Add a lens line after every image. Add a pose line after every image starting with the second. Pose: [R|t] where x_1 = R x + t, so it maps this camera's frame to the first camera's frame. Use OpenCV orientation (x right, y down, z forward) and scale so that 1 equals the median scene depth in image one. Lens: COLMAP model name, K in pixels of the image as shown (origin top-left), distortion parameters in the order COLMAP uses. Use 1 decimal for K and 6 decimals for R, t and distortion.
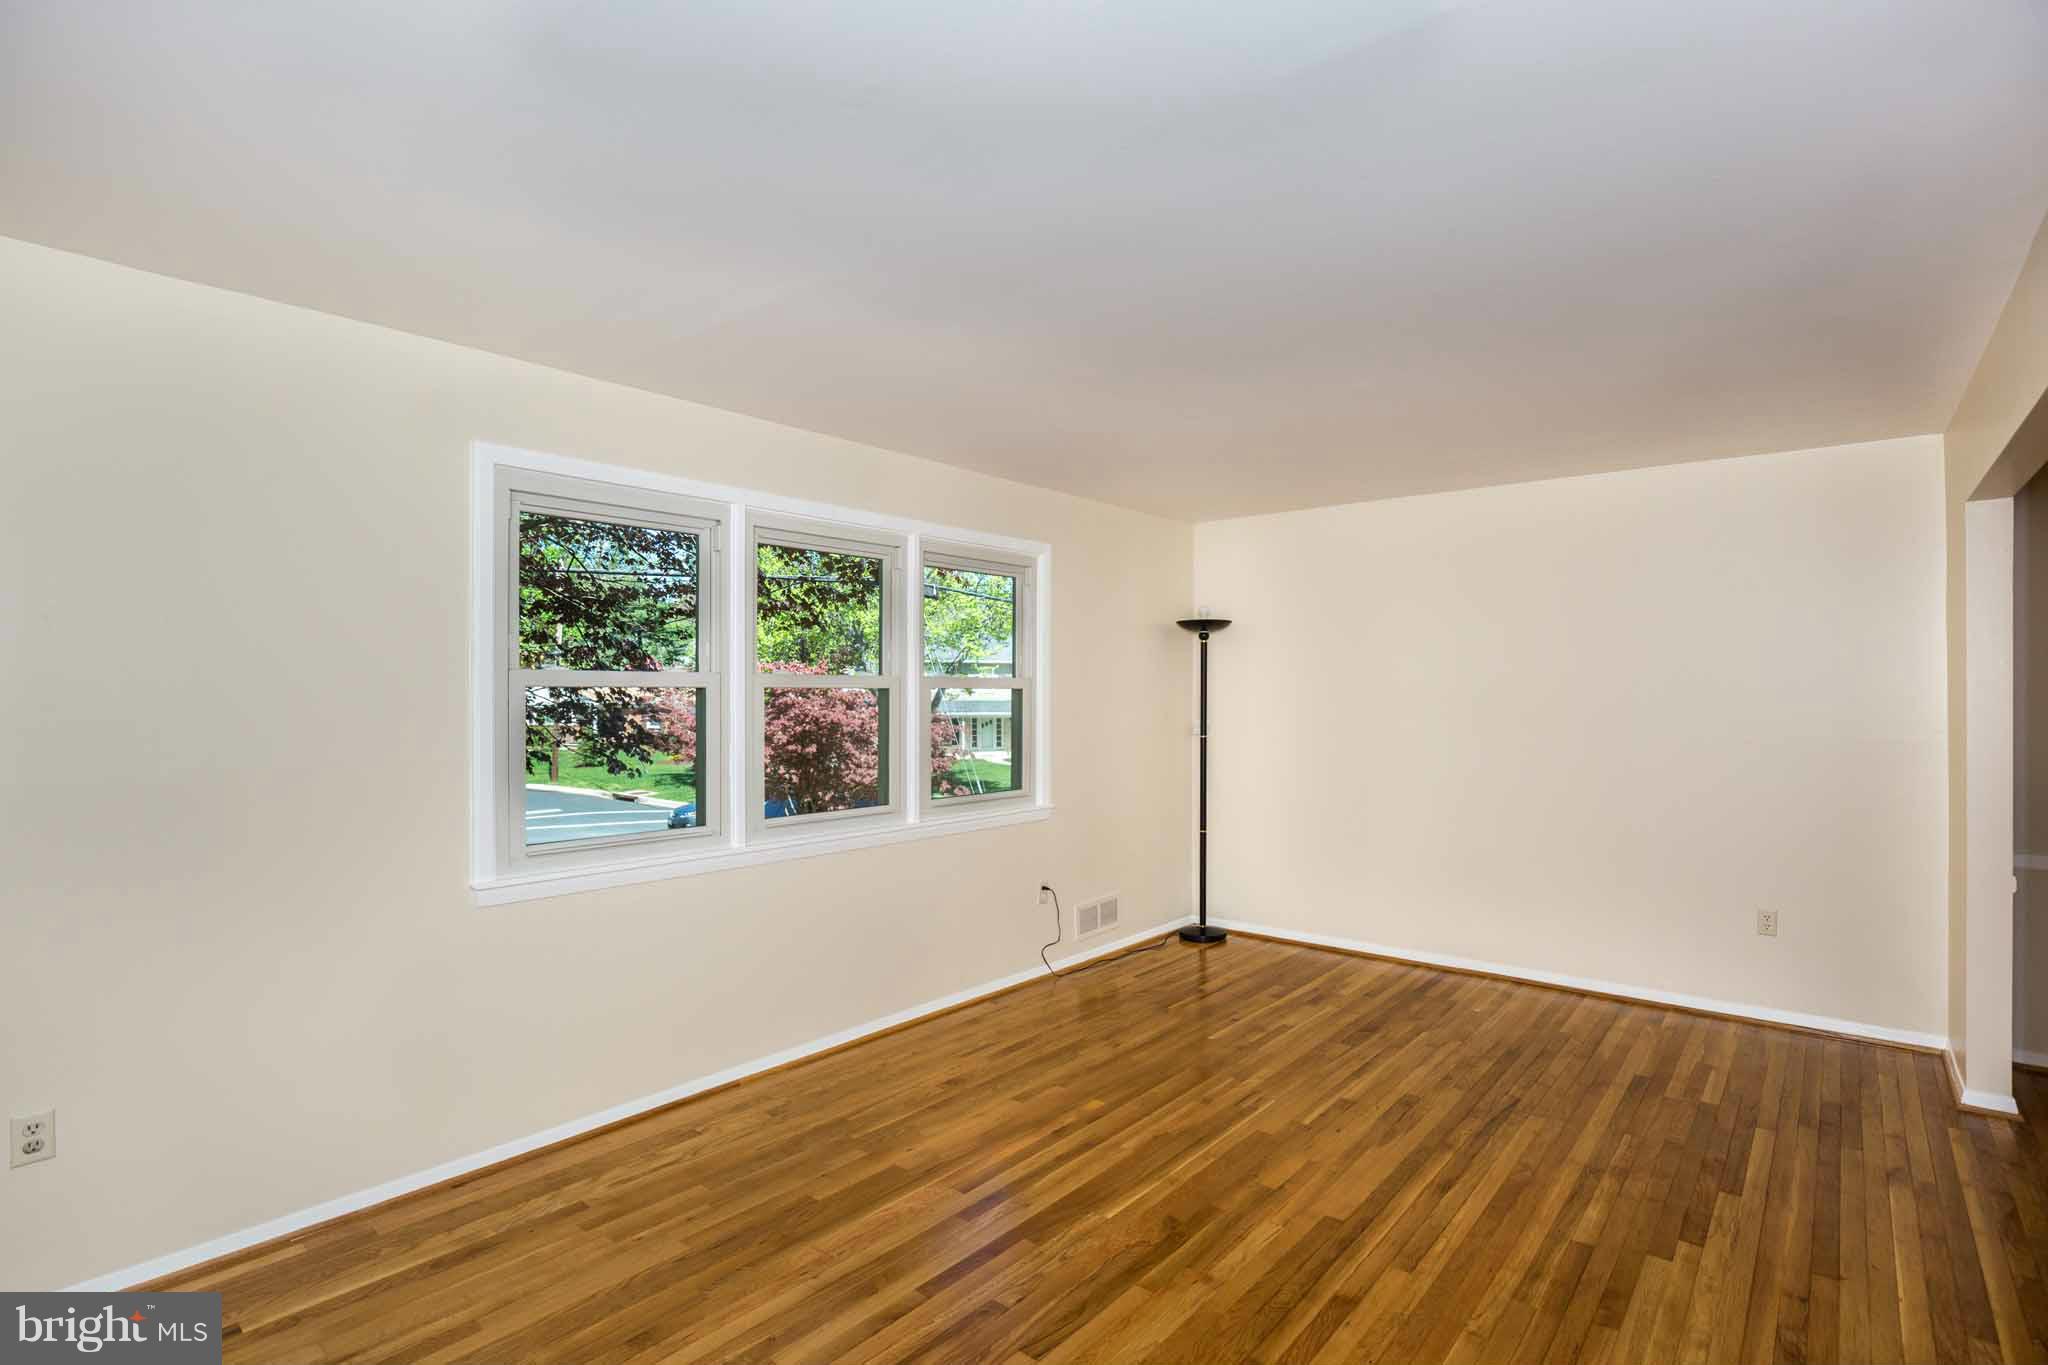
lens RADIAL K [[1000.3, 0, 1024.0], [0, 1000.3, 682.5], [0, 0, 1]] dist [0.001504, 0.000182]
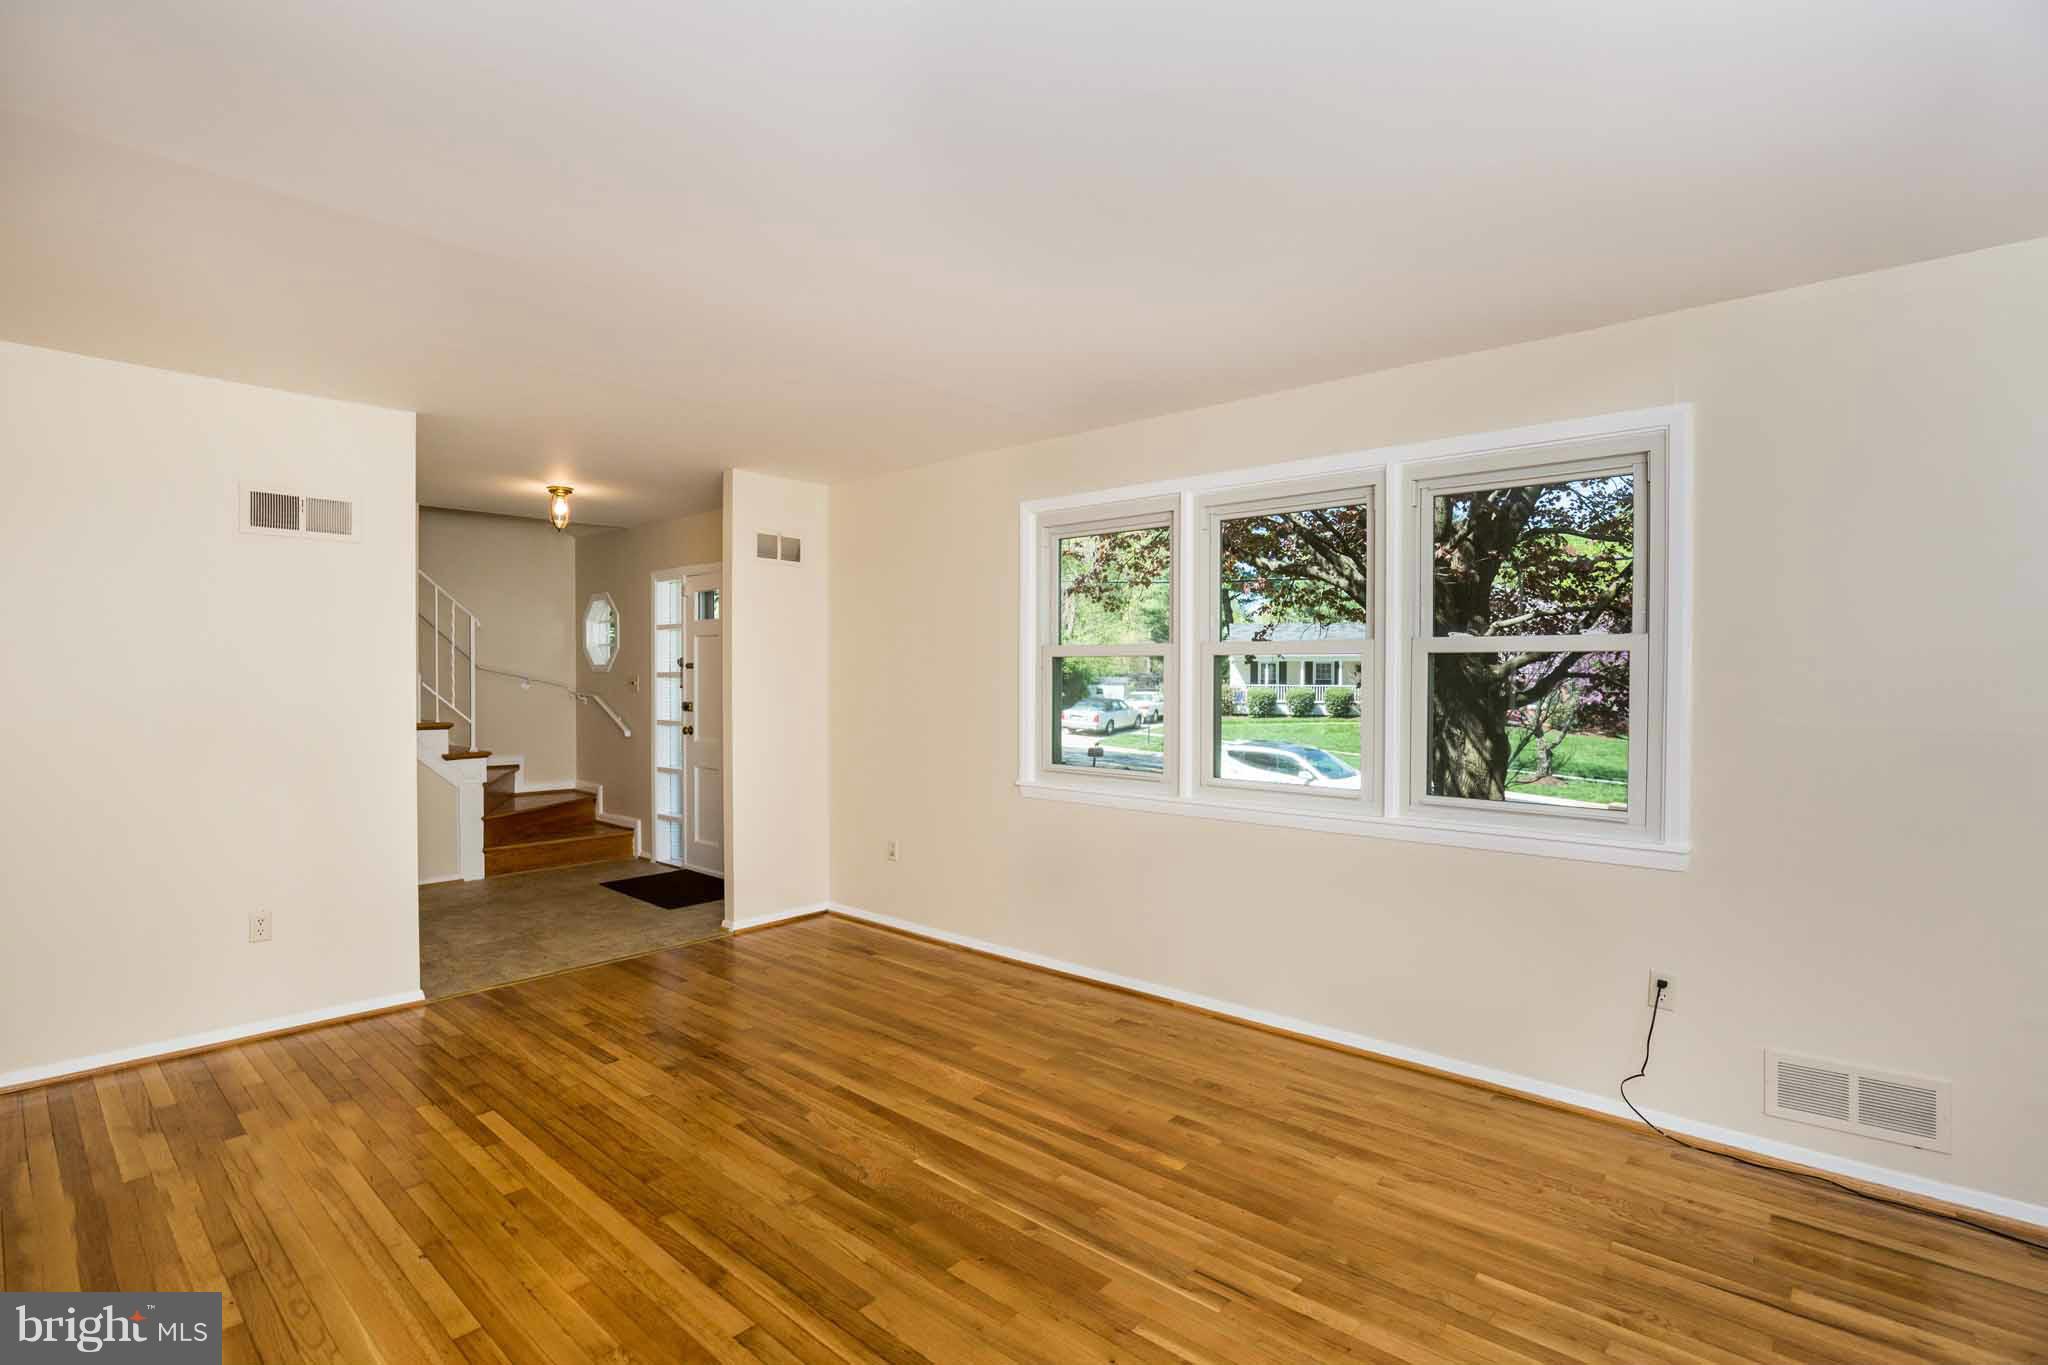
lens RADIAL K [[939.2, 0, 1021.4], [0, 939.2, 679.6], [0, 0, 1]] dist [0.001404, 0.000008]
pose [[-0.030334, -0.005403, -0.999525, 0.919850], [0.010313, 0.999930, -0.005718, 0.041423], [0.999487, -0.010482, -0.030277, 1.004768]]
